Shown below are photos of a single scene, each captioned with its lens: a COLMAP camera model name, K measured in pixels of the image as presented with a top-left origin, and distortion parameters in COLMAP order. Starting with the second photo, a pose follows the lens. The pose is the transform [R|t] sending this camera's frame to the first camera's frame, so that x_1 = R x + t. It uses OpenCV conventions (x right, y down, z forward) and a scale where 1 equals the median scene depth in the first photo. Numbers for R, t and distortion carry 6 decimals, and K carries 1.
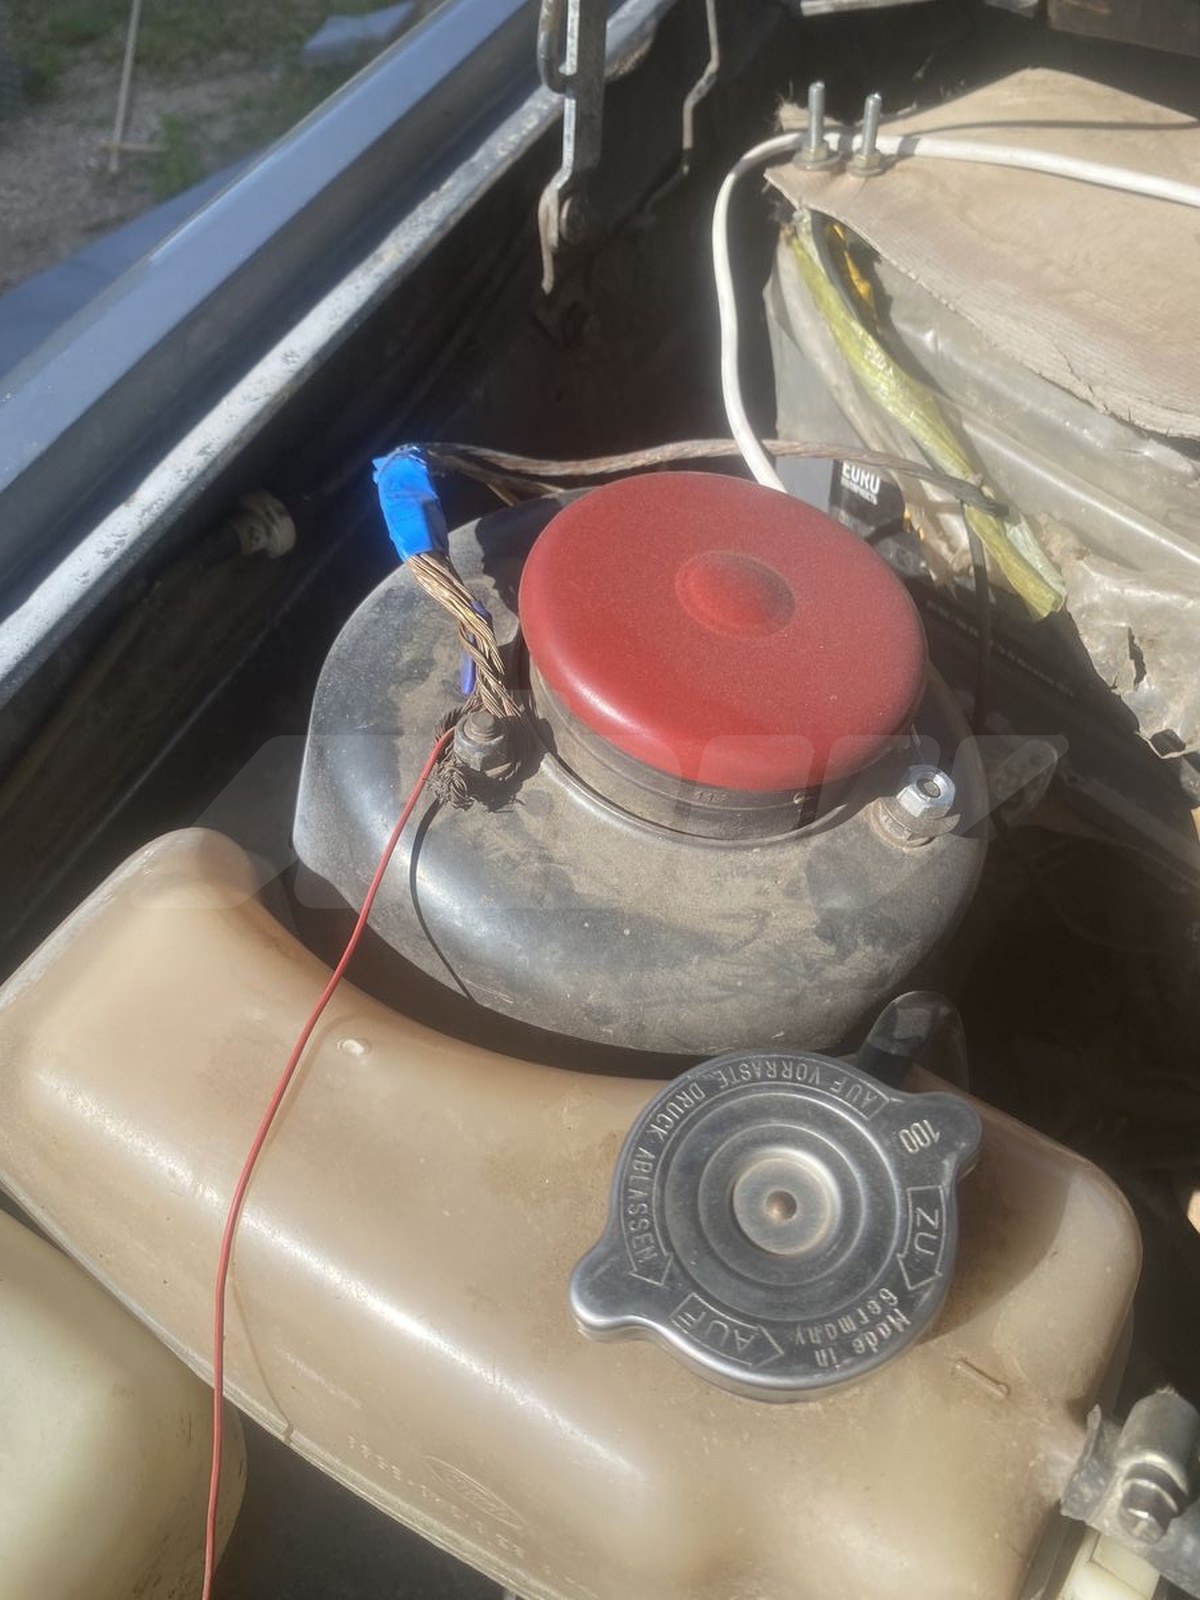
lens RADIAL K [[1236.1, 0, 601.1], [0, 1236.1, 792.1], [0, 0, 1]] dist [0.019709, -0.017993]
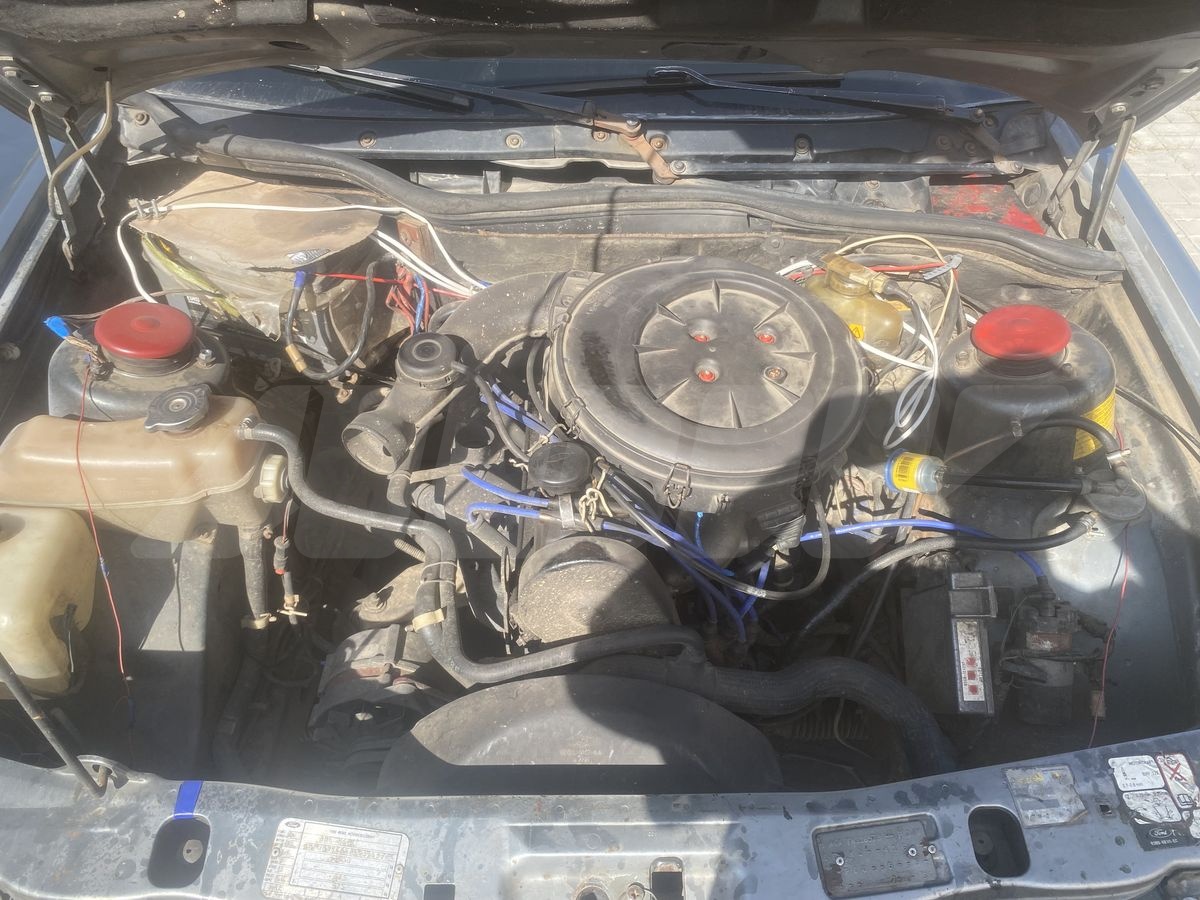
lens RADIAL K [[927.1, 0, 593.8], [0, 927.1, 446.3], [0, 0, 1]] dist [0.019709, -0.017993]
pose [[0.857239, -0.314786, 0.407494, -0.013410], [0.357566, 0.933367, -0.031187, 0.758762], [-0.370524, 0.172440, 0.912675, -2.114617]]
